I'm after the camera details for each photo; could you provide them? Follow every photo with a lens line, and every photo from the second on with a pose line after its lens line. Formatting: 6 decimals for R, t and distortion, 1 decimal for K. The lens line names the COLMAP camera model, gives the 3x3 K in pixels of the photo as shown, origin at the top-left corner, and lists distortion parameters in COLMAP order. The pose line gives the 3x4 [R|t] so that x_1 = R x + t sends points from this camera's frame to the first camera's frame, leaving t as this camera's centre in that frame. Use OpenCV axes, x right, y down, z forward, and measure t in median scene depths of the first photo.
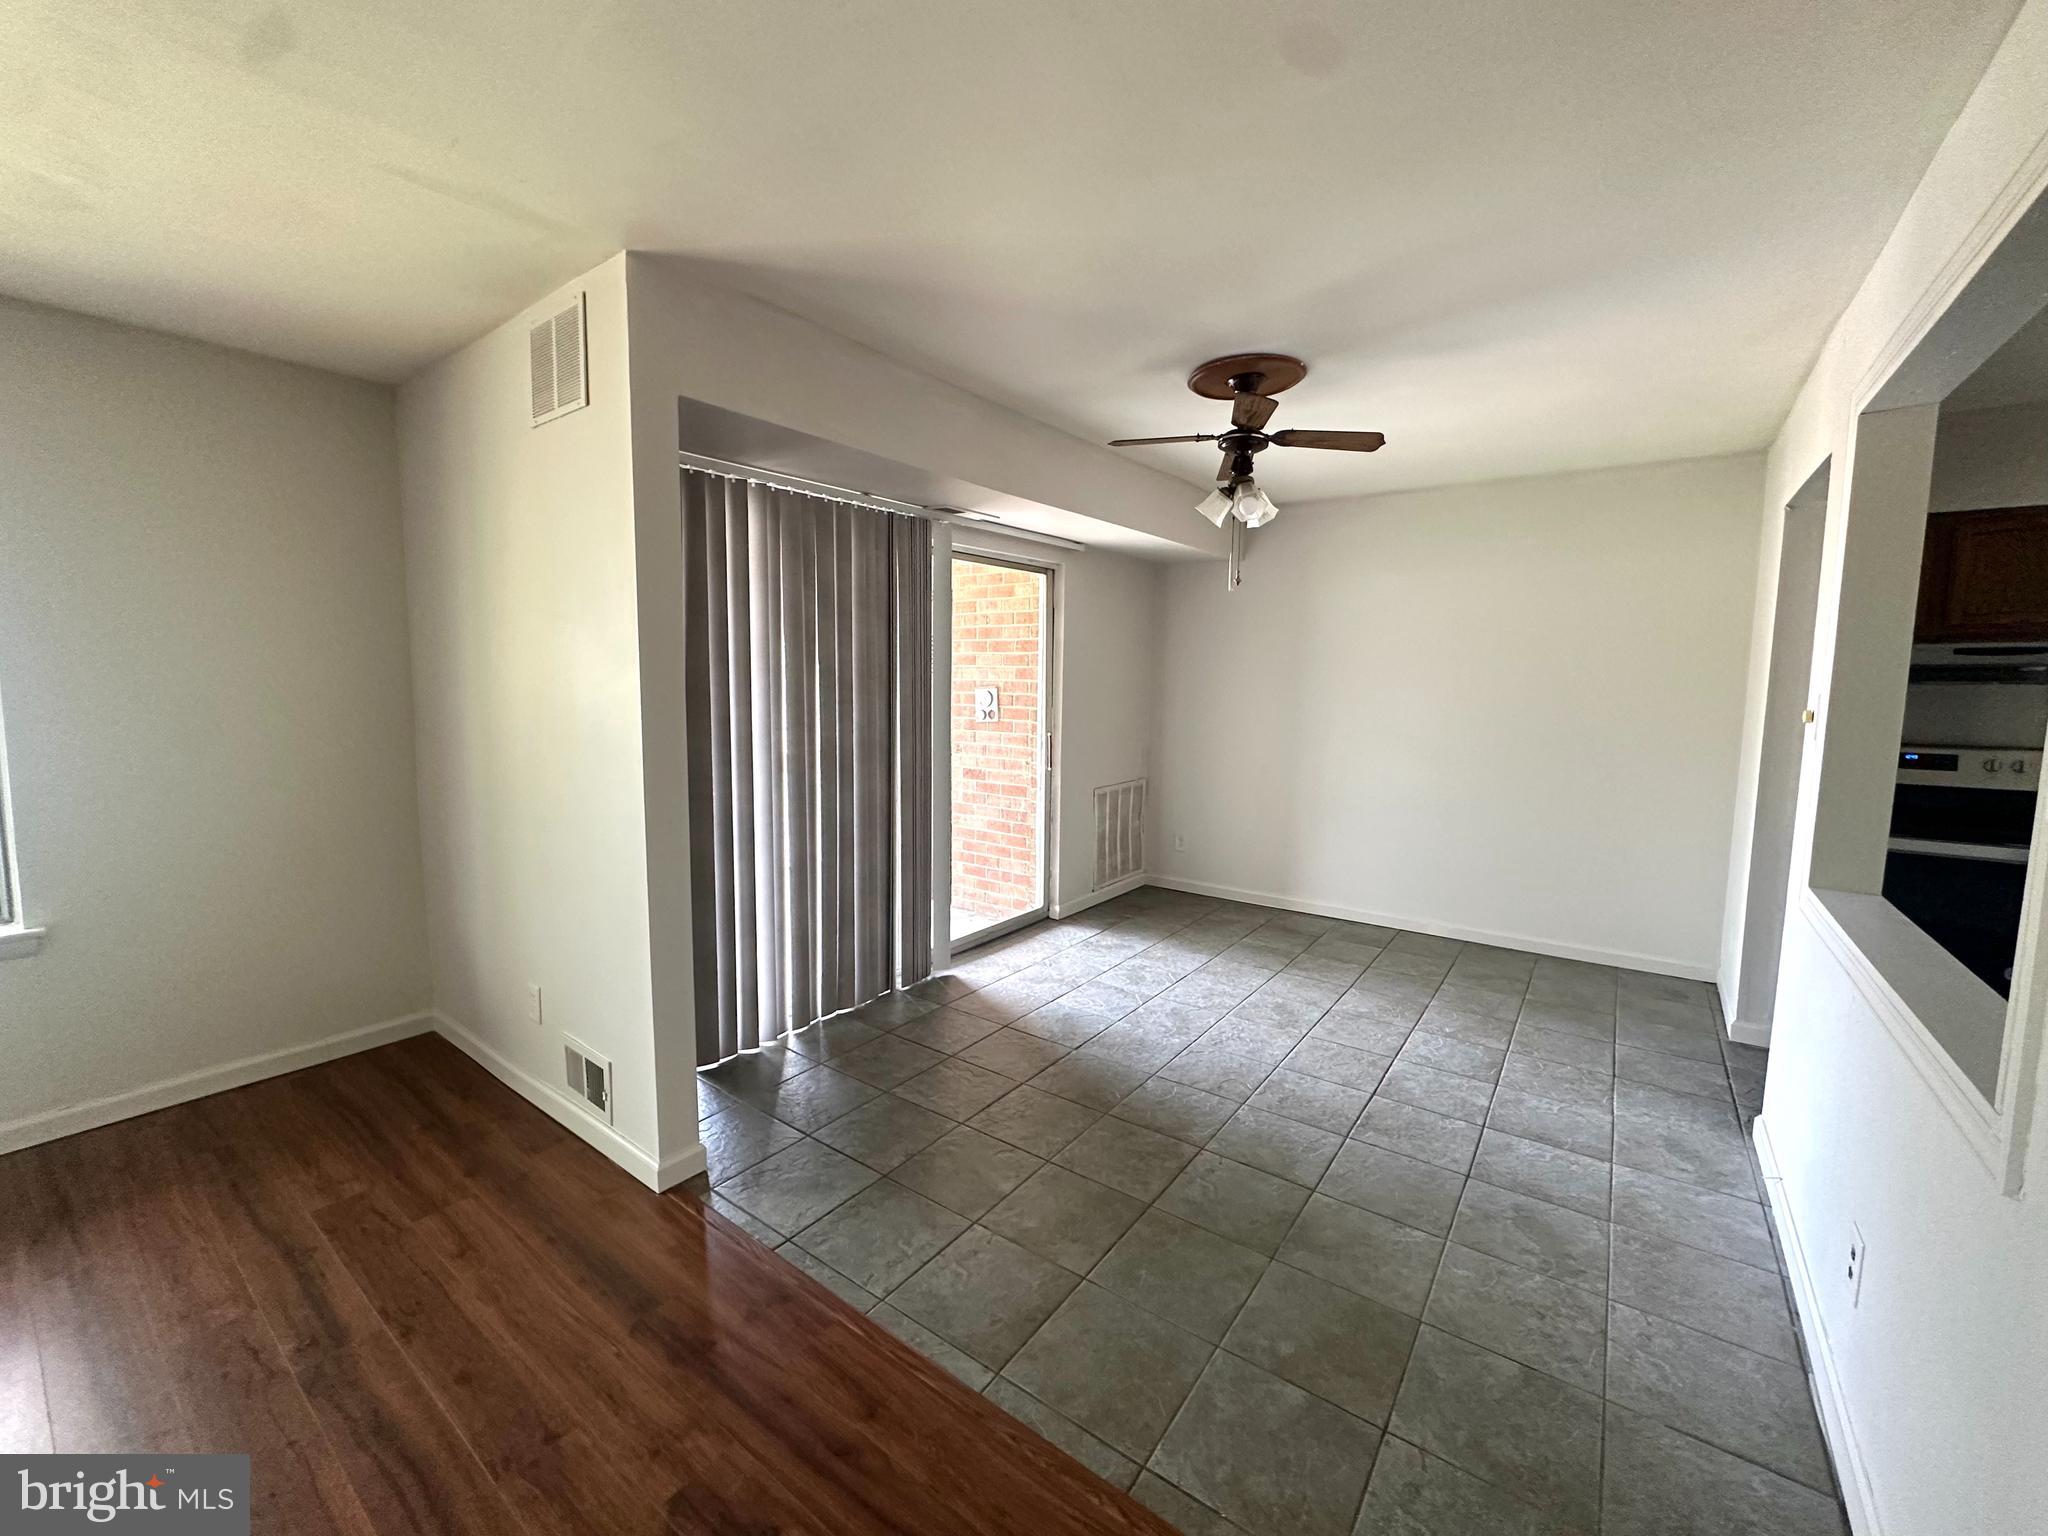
lens RADIAL K [[819.4, 0, 1021.2], [0, 819.4, 769.2], [0, 0, 1]] dist [-0.001702, -0.000327]
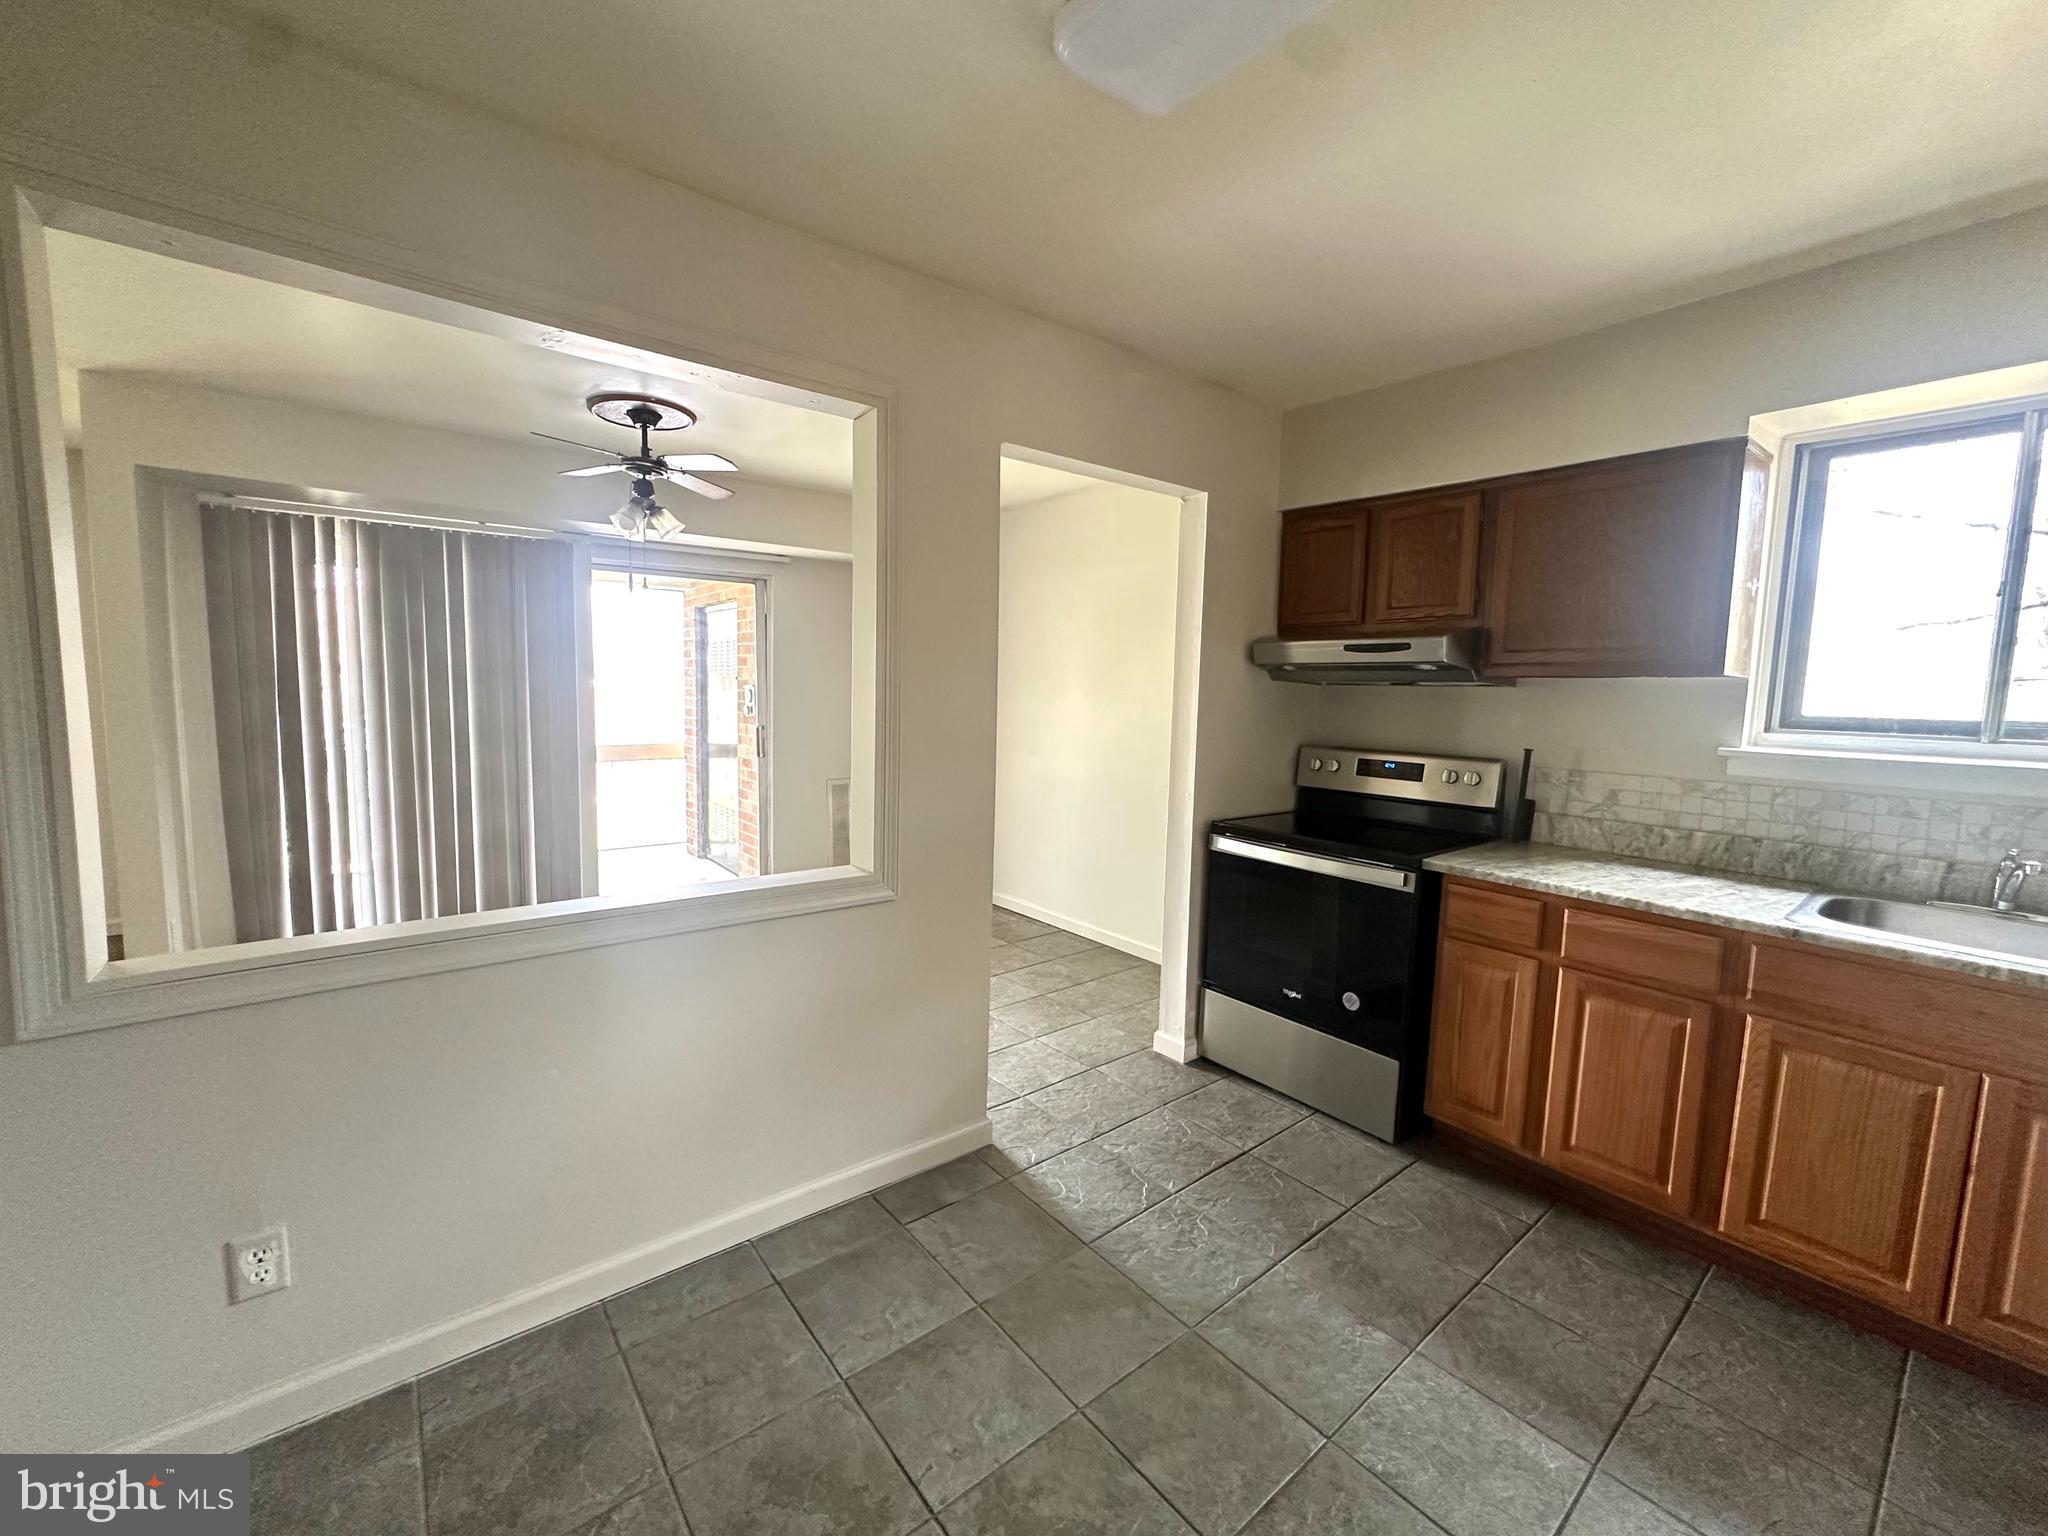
lens RADIAL K [[819.4, 0, 1021.2], [0, 819.4, 769.2], [0, 0, 1]] dist [-0.001702, -0.000327]
pose [[0.968808, 0.035543, -0.245252, 0.937061], [-0.038018, 0.999263, -0.005366, 0.009955], [0.244881, 0.014523, 0.969444, 0.015821]]
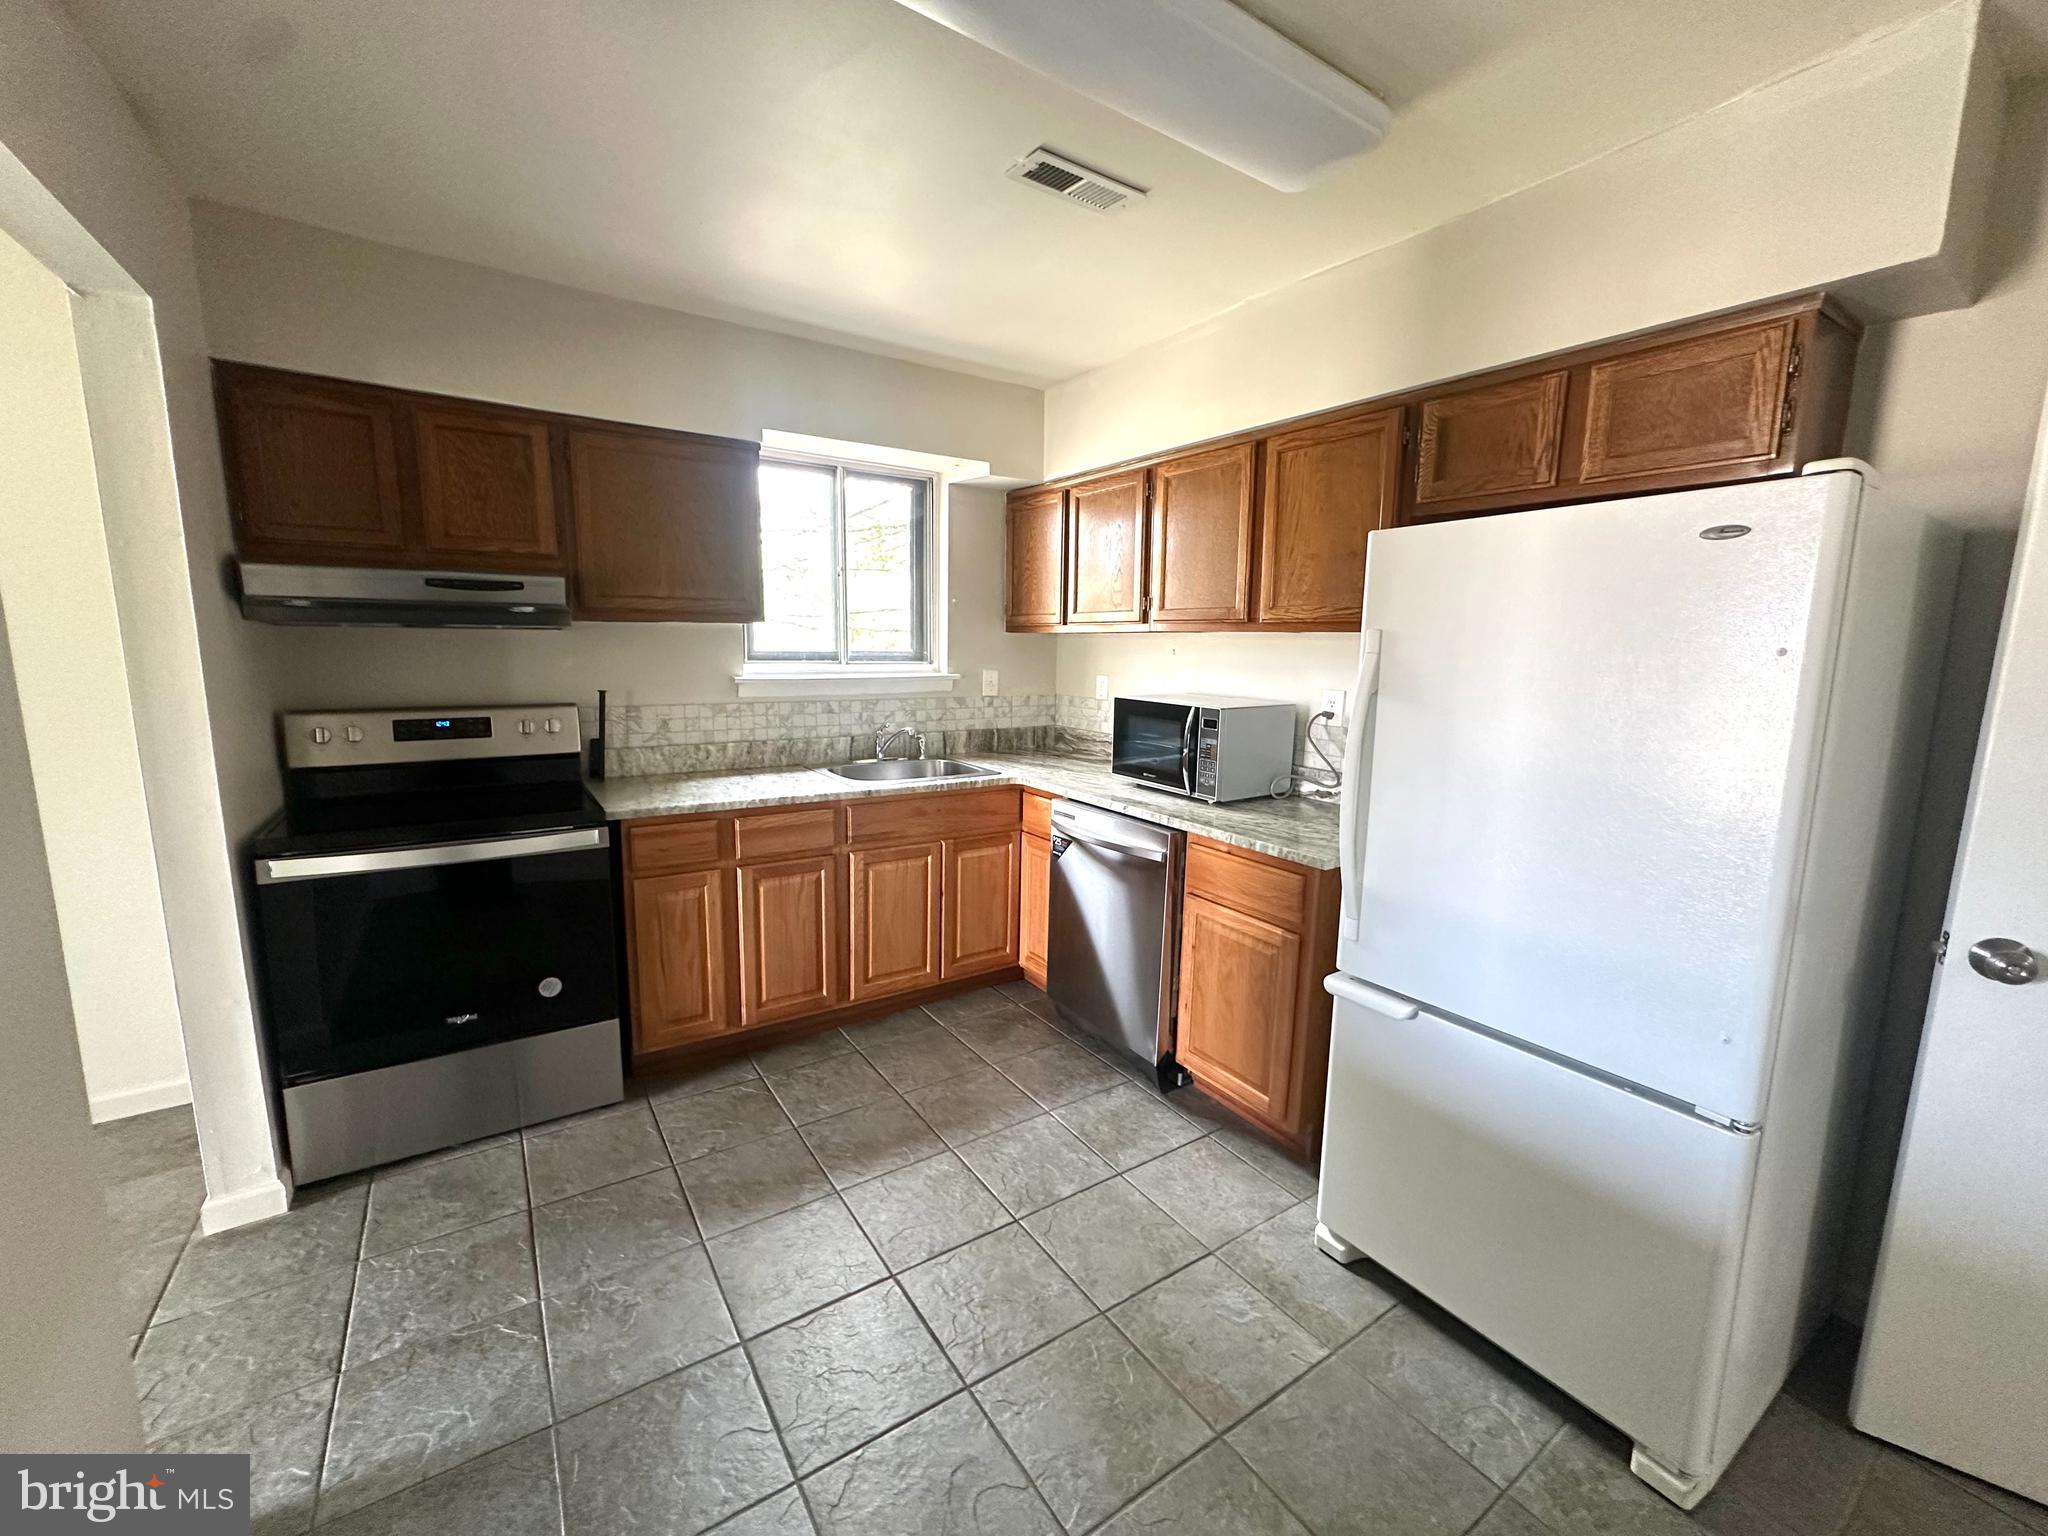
lens RADIAL K [[819.4, 0, 1021.2], [0, 819.4, 769.2], [0, 0, 1]] dist [-0.001702, -0.000327]
pose [[0.331935, -0.149094, 0.931445, 0.561169], [0.089432, 0.987957, 0.126269, -0.021442], [-0.939053, 0.041388, 0.341272, 0.234220]]
